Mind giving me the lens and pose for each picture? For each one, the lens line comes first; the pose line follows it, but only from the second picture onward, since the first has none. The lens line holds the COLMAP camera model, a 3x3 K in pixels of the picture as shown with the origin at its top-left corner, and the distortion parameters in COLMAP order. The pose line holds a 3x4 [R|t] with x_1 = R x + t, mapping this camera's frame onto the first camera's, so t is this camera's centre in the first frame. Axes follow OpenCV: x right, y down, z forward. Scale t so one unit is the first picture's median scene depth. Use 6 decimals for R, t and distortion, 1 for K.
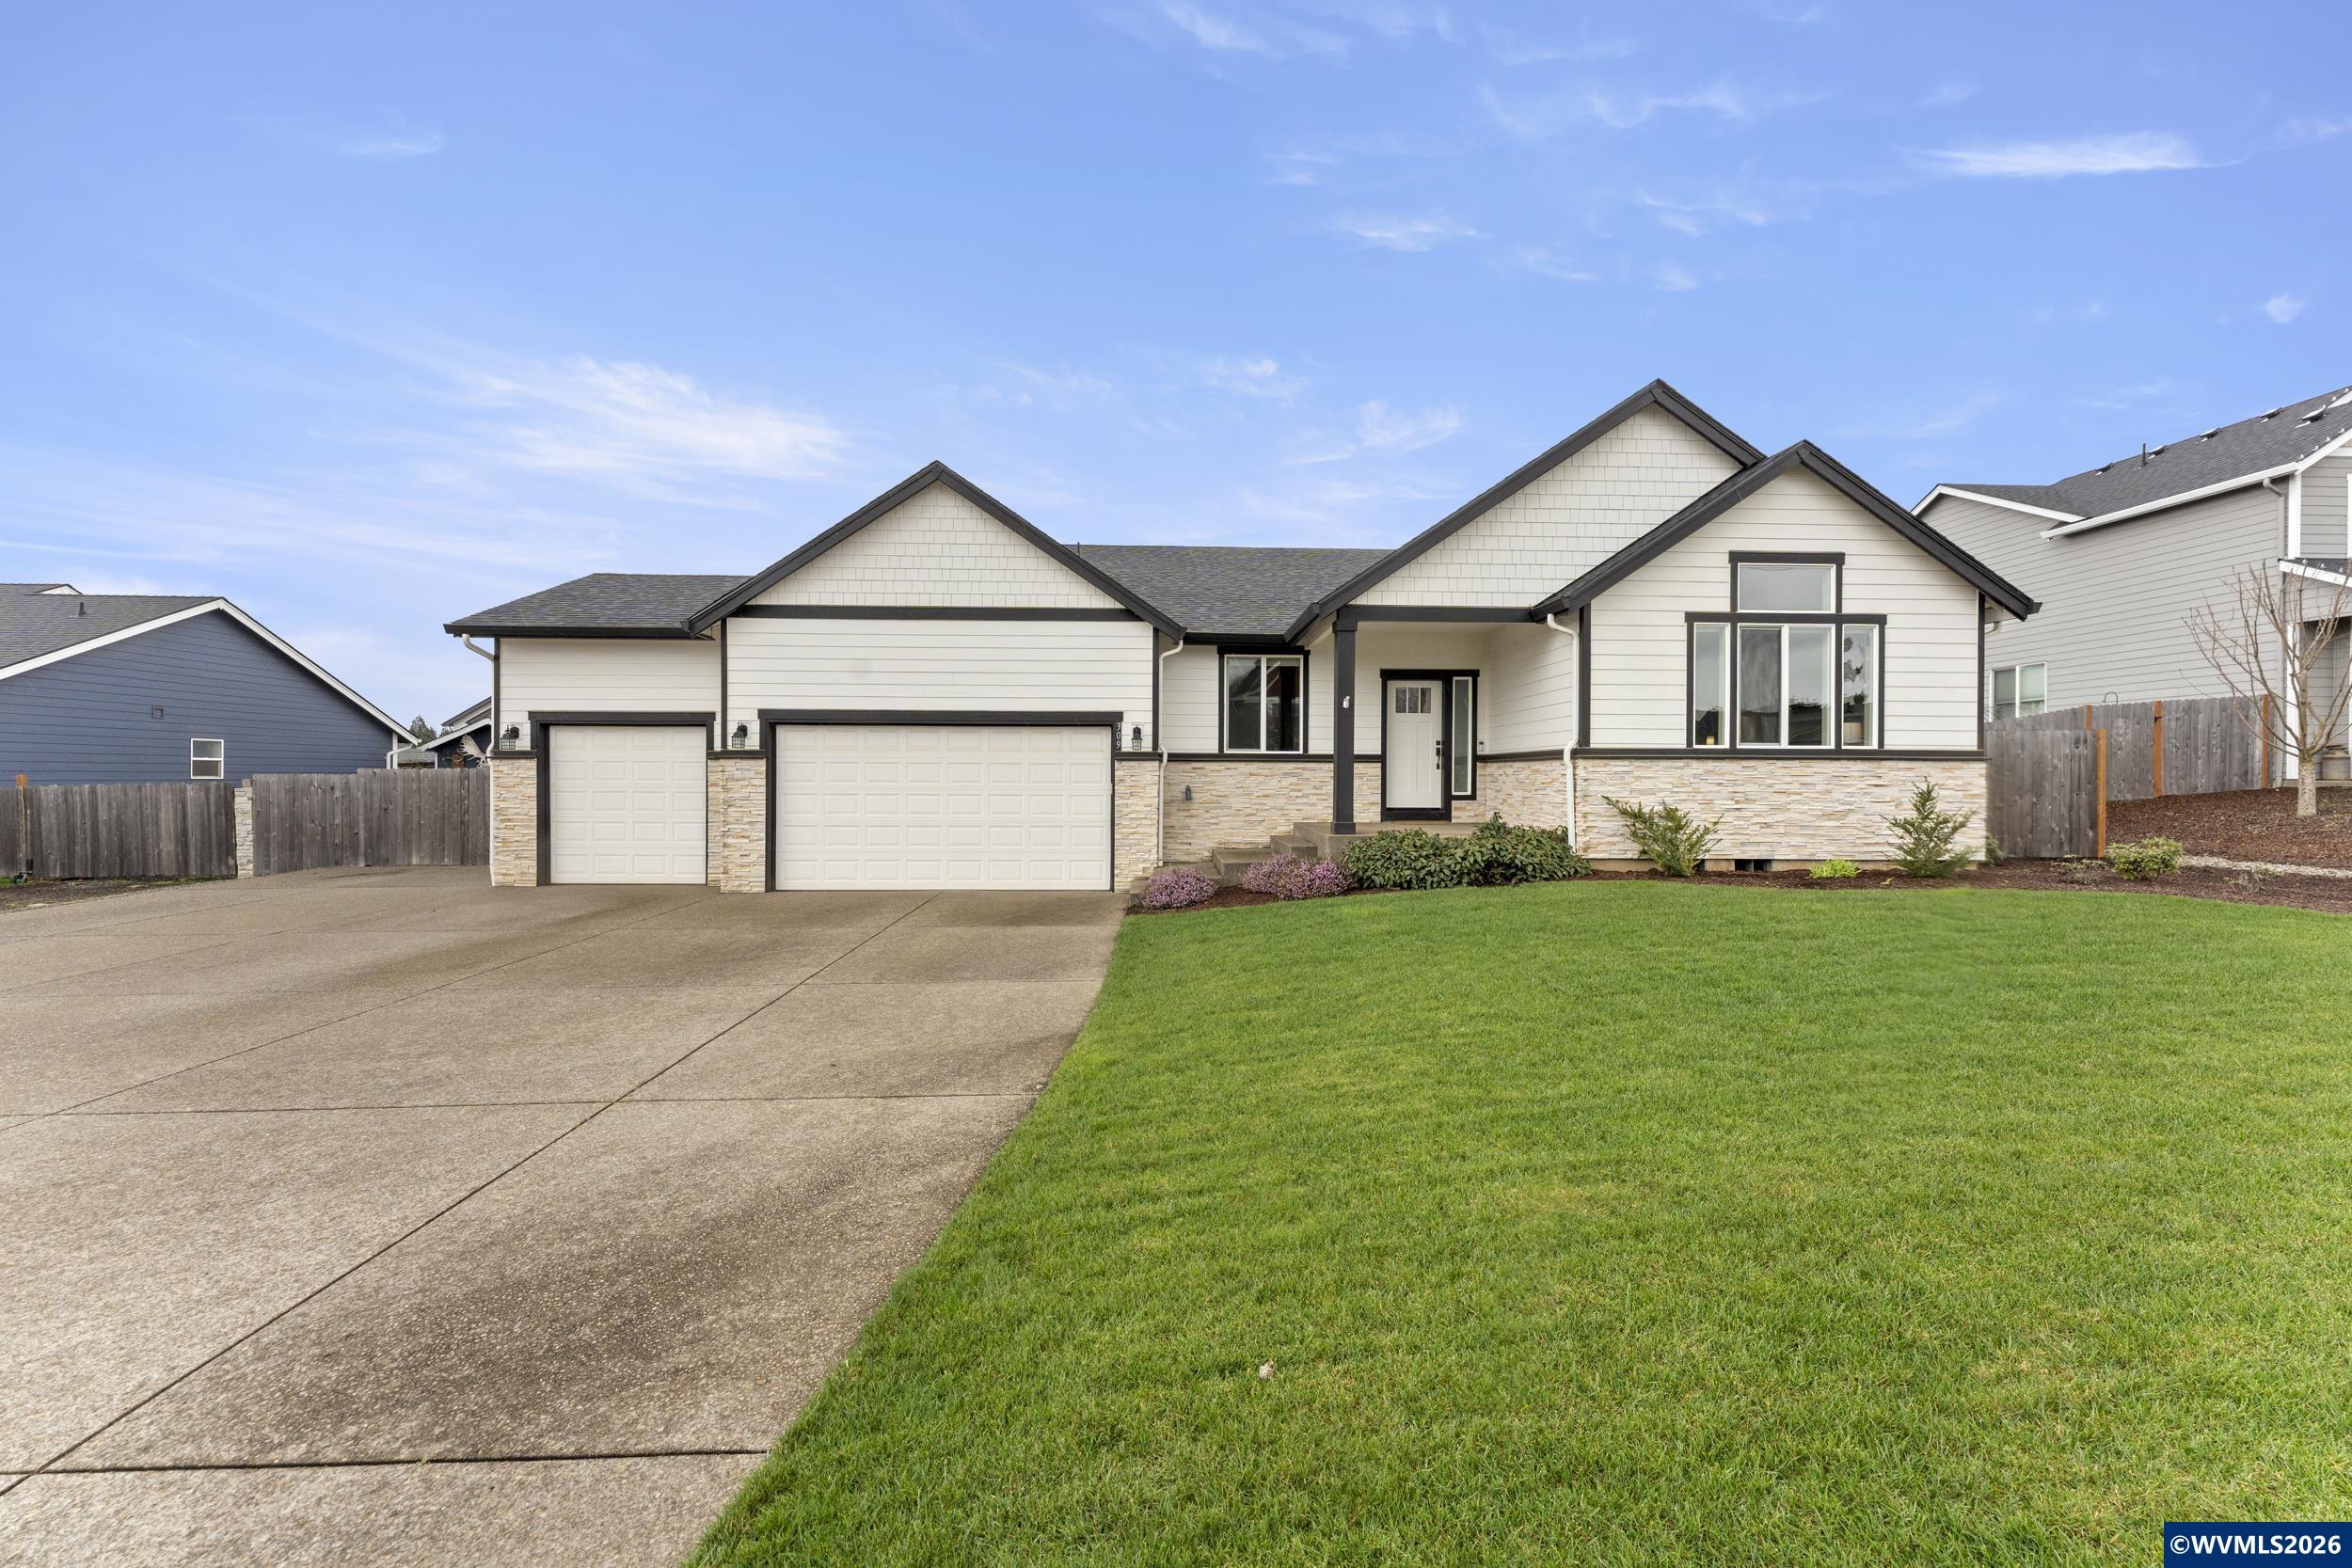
lens RADIAL K [[942.6, 0, 1176.0], [0, 942.6, 784.0], [0, 0, 1]] dist [0.000090, -0.000271]
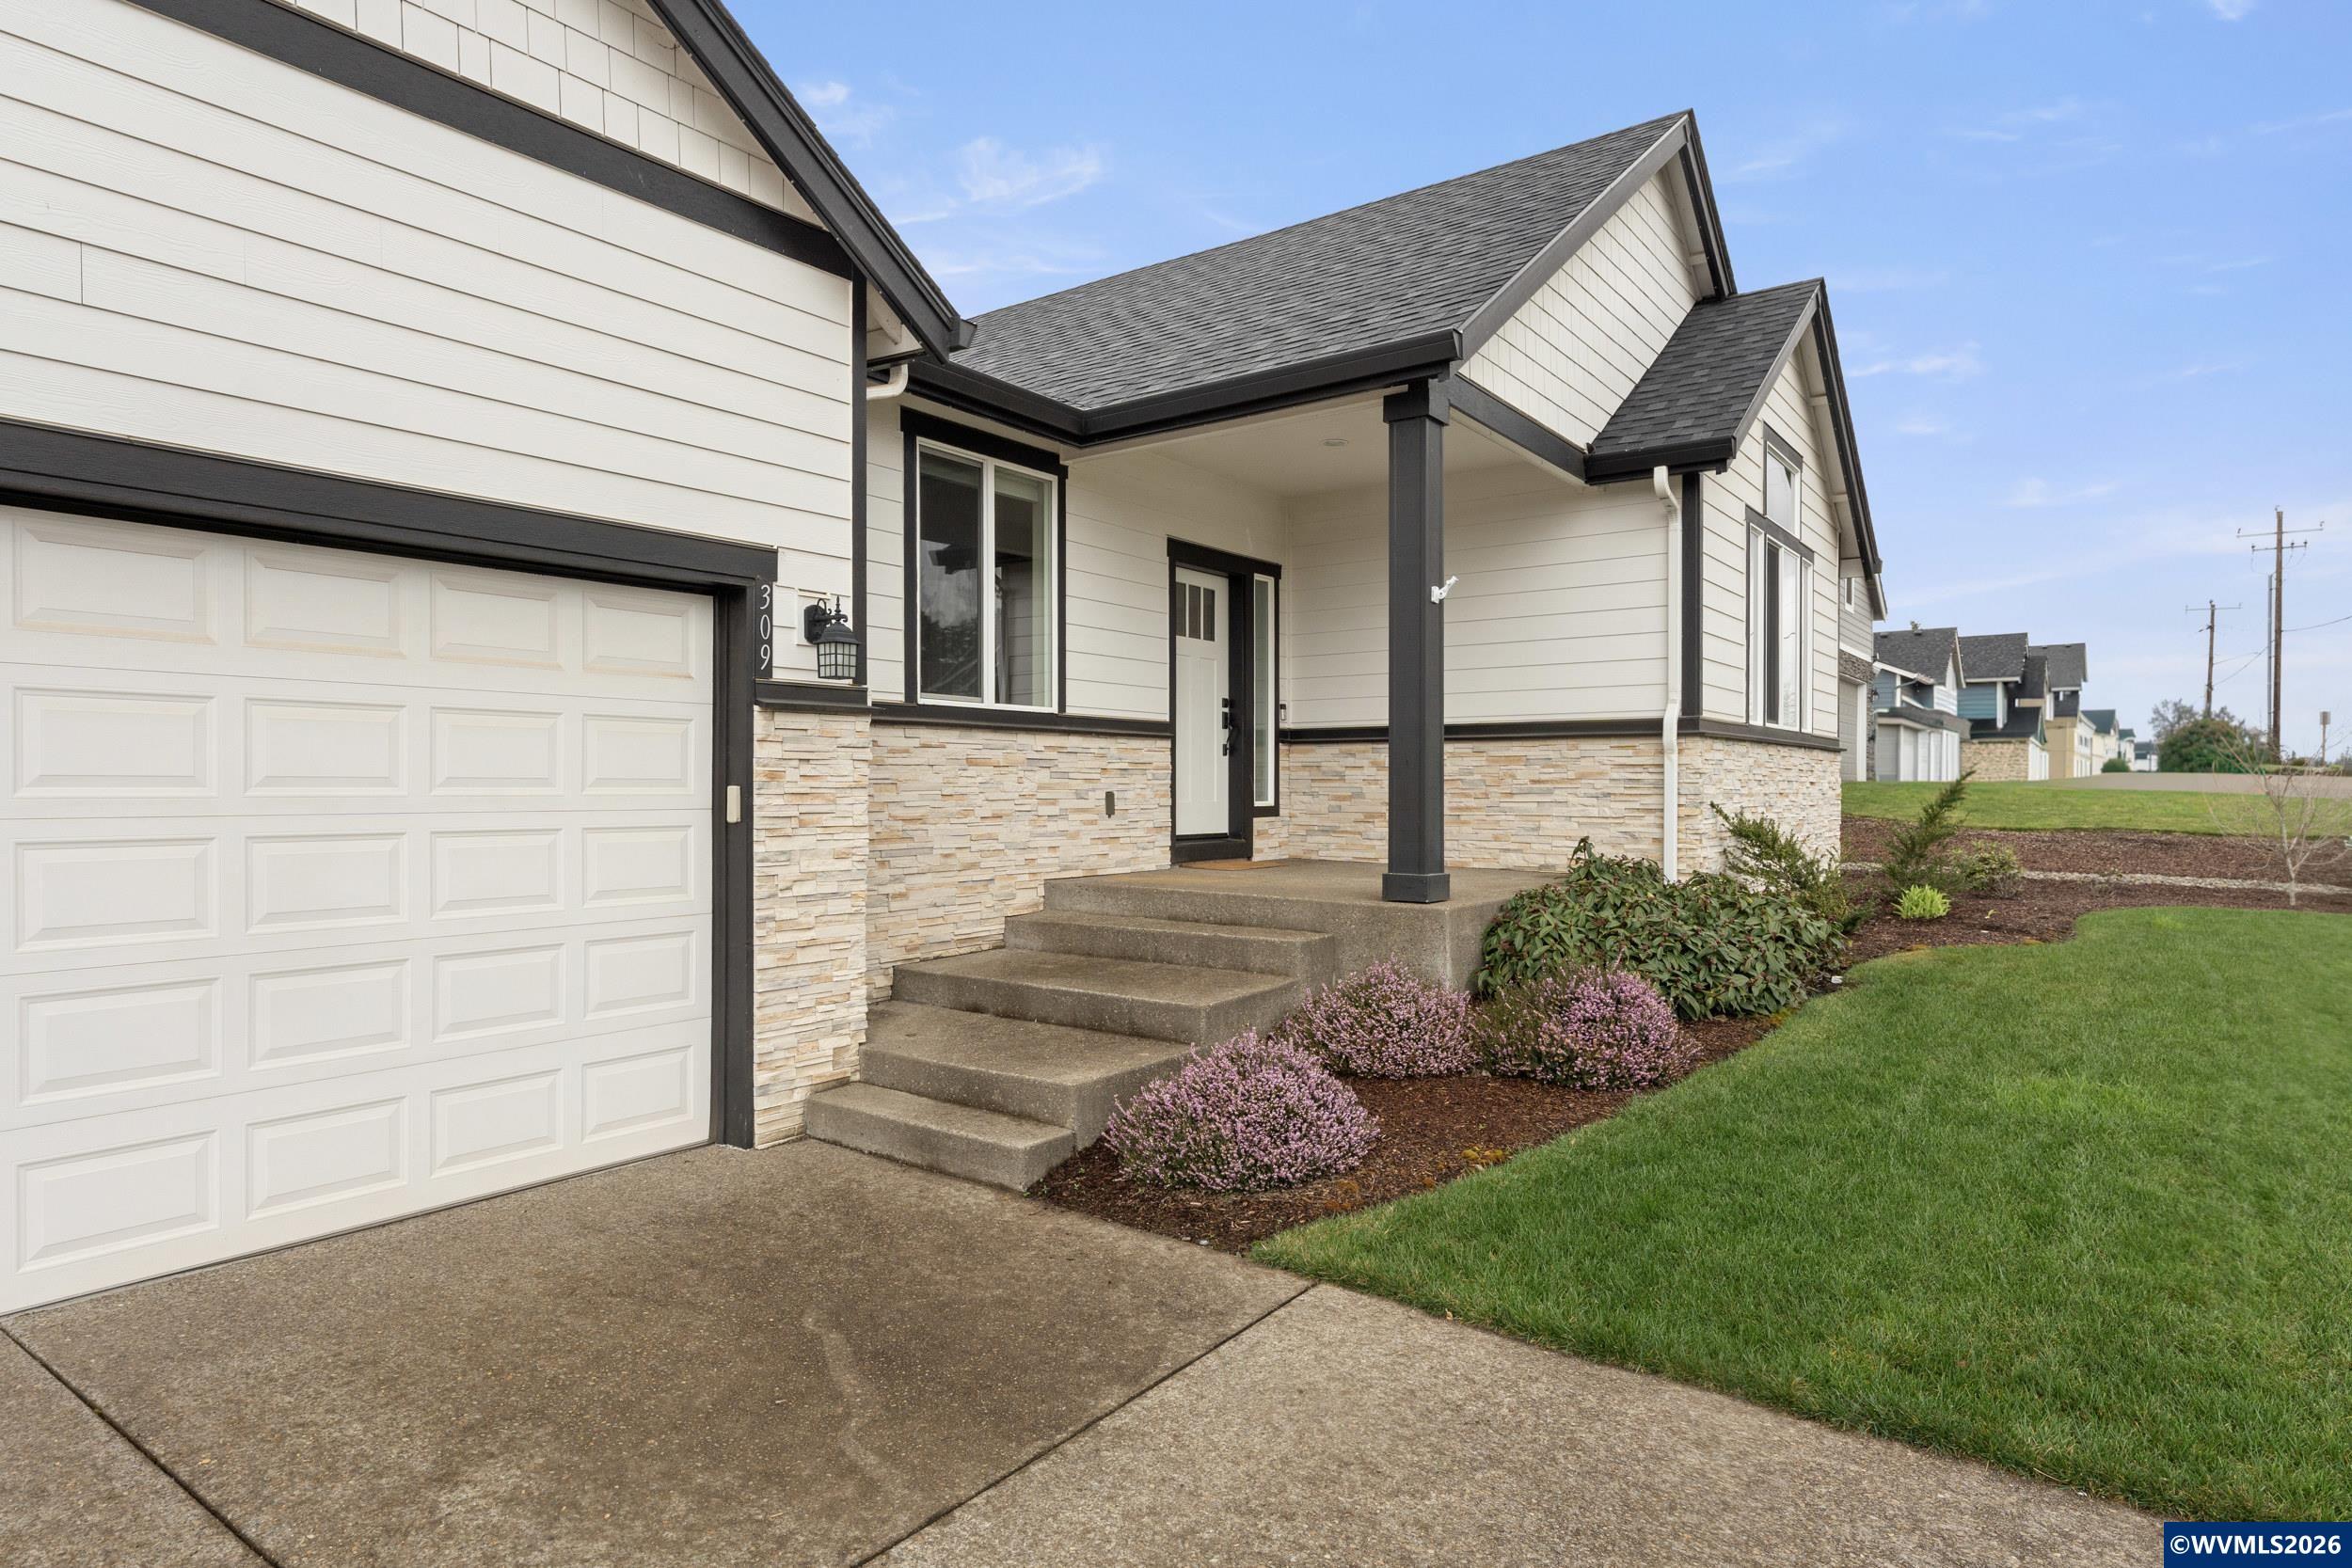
lens RADIAL K [[1332.7, 0, 1169.1], [0, 1332.7, 799.8], [0, 0, 1]] dist [-0.001991, -0.000441]
pose [[0.618946, -0.011960, 0.785342, -0.314625], [0.006829, 0.999928, 0.009846, 0.000585], [-0.785404, -0.000731, 0.618983, 0.631249]]
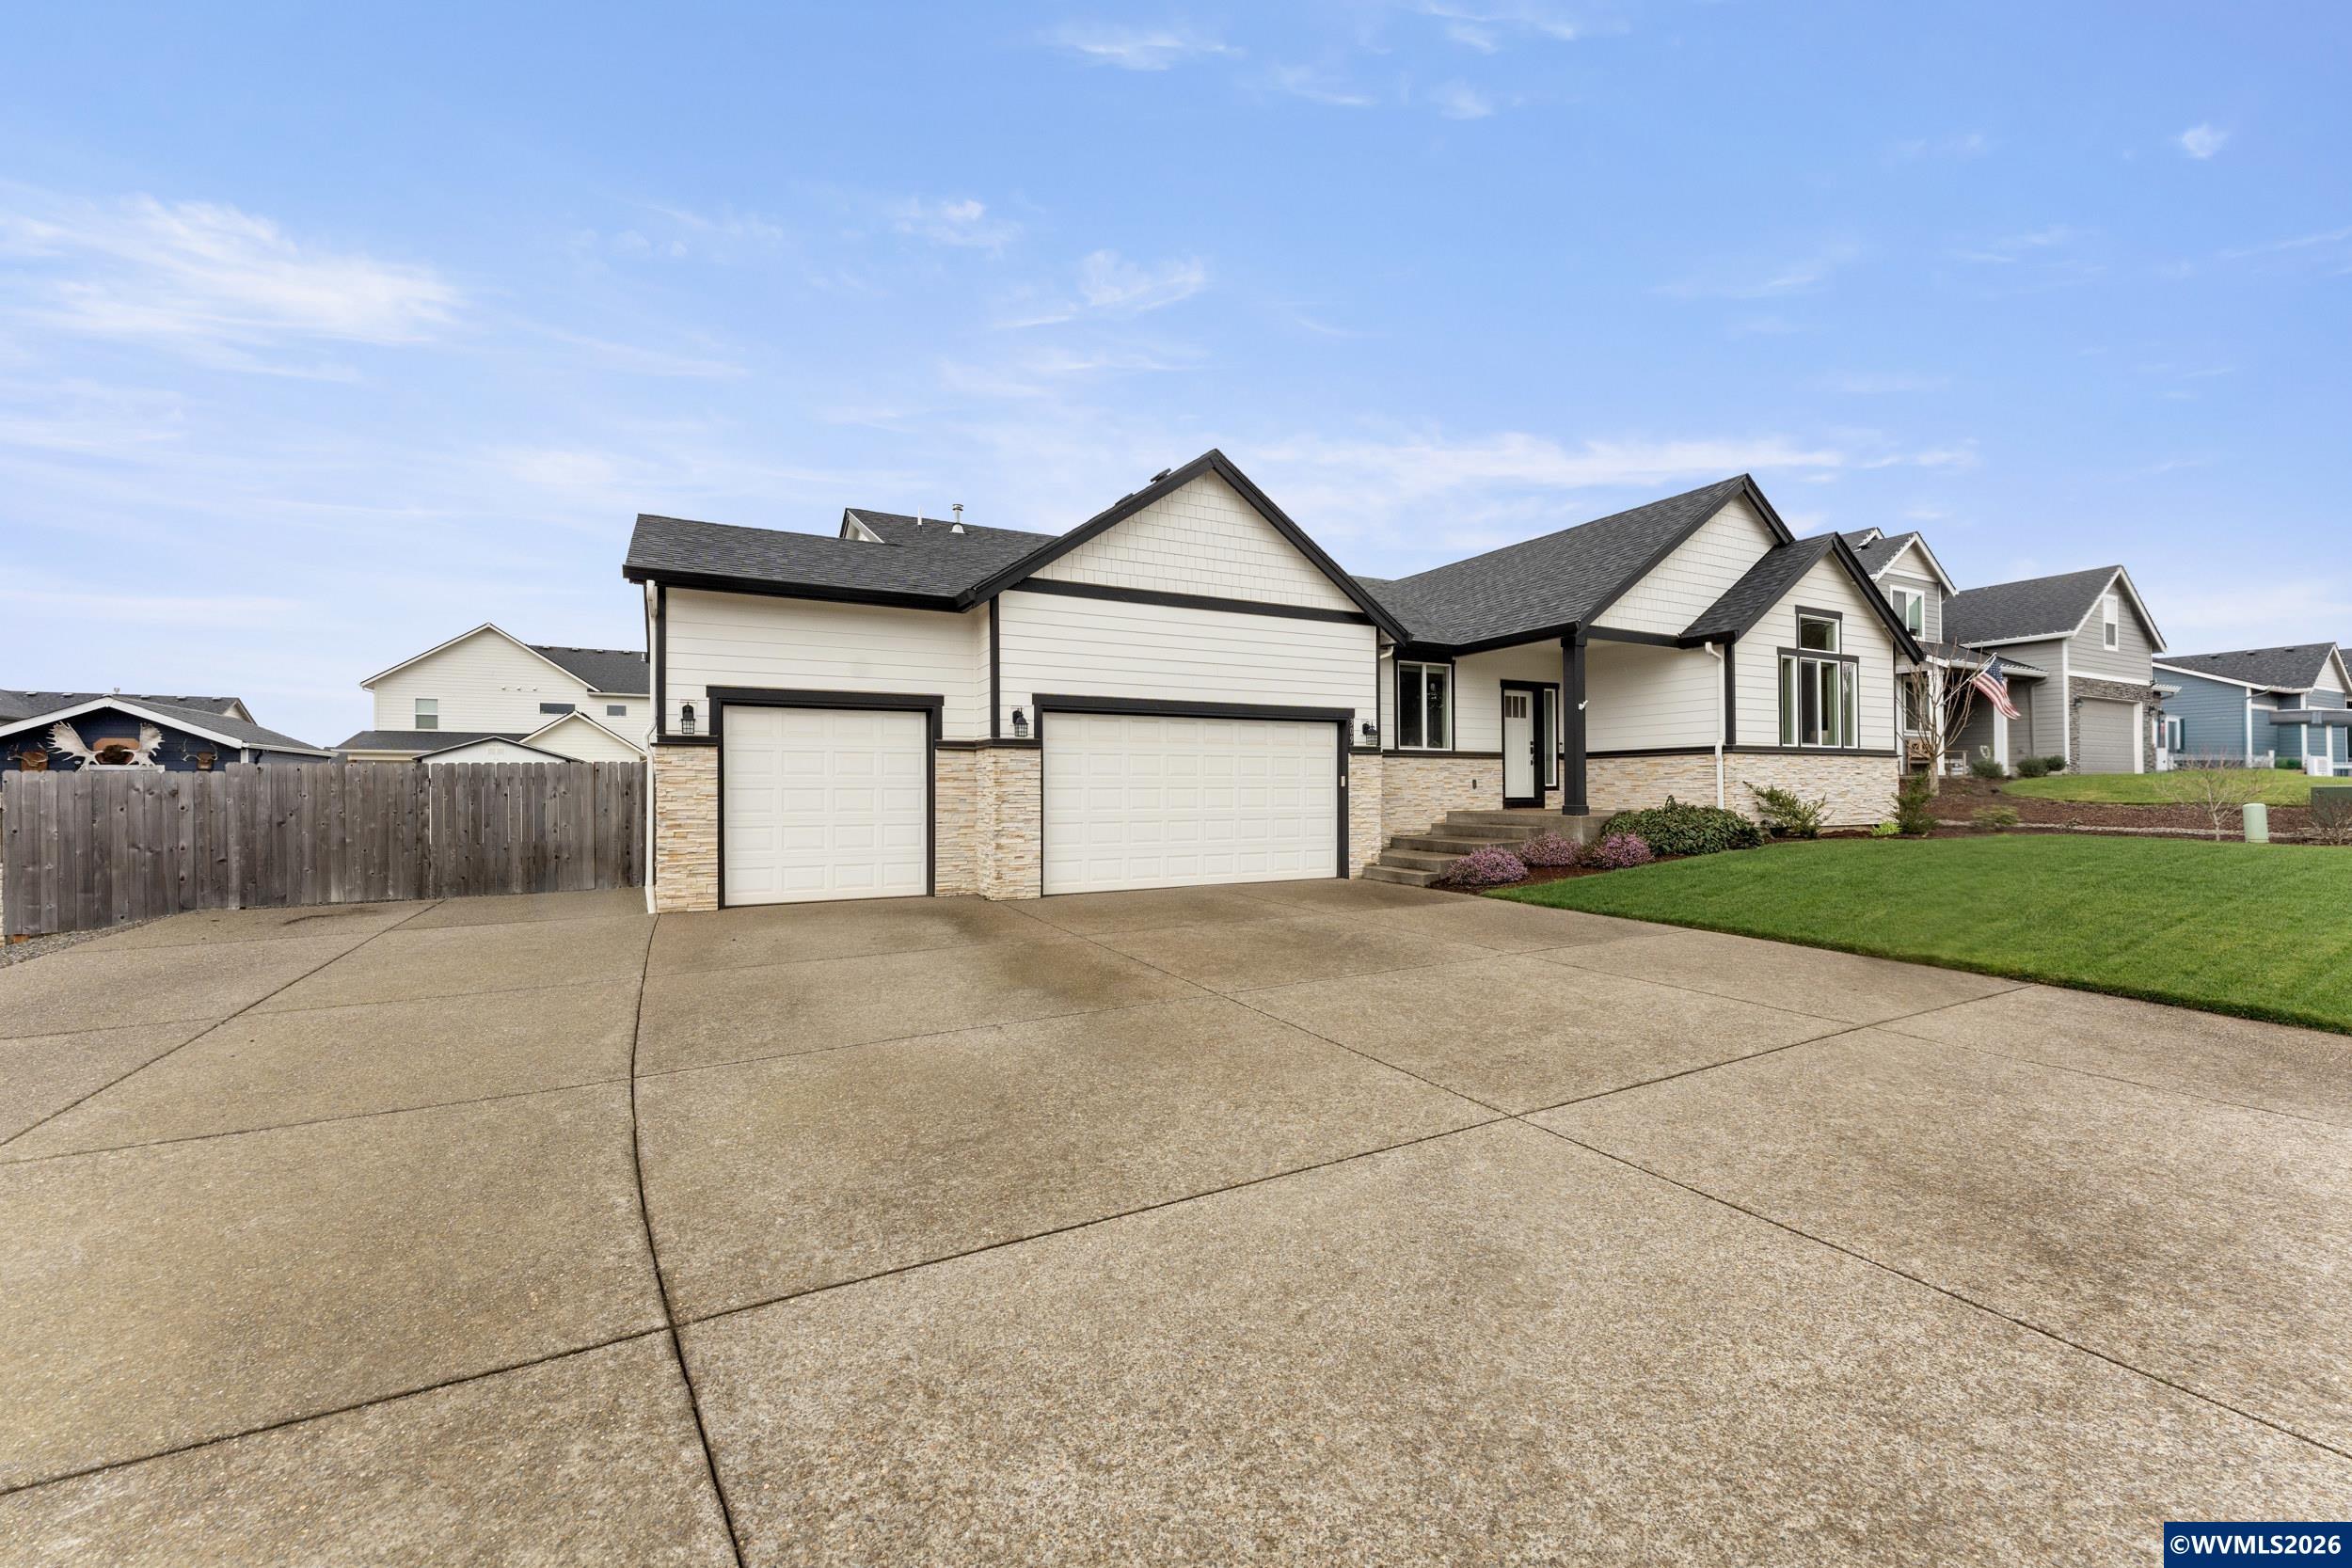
lens RADIAL K [[942.6, 0, 1176.0], [0, 942.6, 784.0], [0, 0, 1]] dist [0.000090, -0.000271]
pose [[0.898544, -0.005391, 0.438851, -0.701410], [0.012529, 0.999832, -0.013371, 0.019968], [-0.438705, 0.017513, 0.898460, 0.132752]]
